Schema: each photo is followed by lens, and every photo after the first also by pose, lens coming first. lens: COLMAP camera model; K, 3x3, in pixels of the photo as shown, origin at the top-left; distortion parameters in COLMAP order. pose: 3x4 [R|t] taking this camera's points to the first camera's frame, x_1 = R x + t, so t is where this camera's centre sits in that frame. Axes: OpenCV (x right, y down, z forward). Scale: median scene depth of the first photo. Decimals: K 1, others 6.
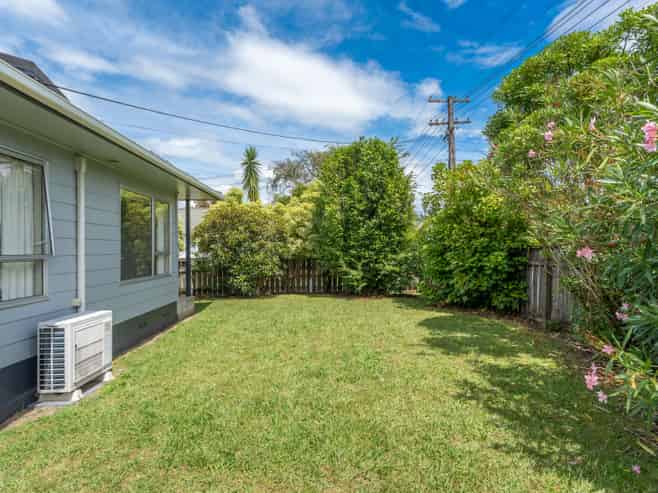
lens RADIAL K [[381.1, 0, 329.4], [0, 381.1, 232.4], [0, 0, 1]] dist [-0.028243, 0.004545]
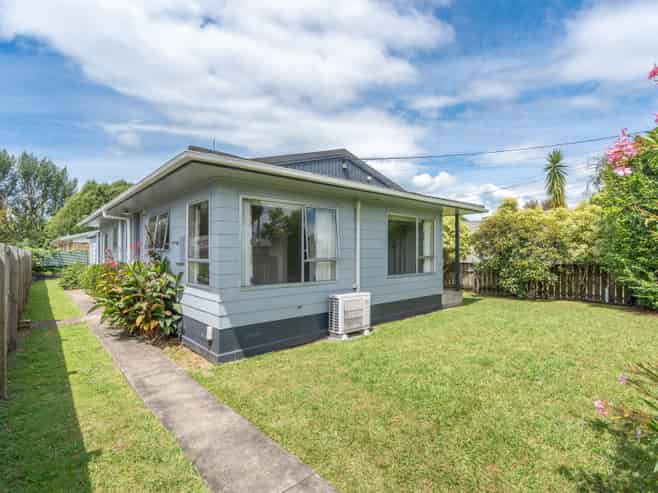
lens RADIAL K [[338.1, 0, 329.4], [0, 338.1, 249.6], [0, 0, 1]] dist [0.004321, -0.000426]
pose [[0.617969, 0.005761, -0.786182, 0.224652], [0.028538, 0.999150, 0.029754, -0.013866], [0.785685, -0.040823, 0.617279, -0.015483]]
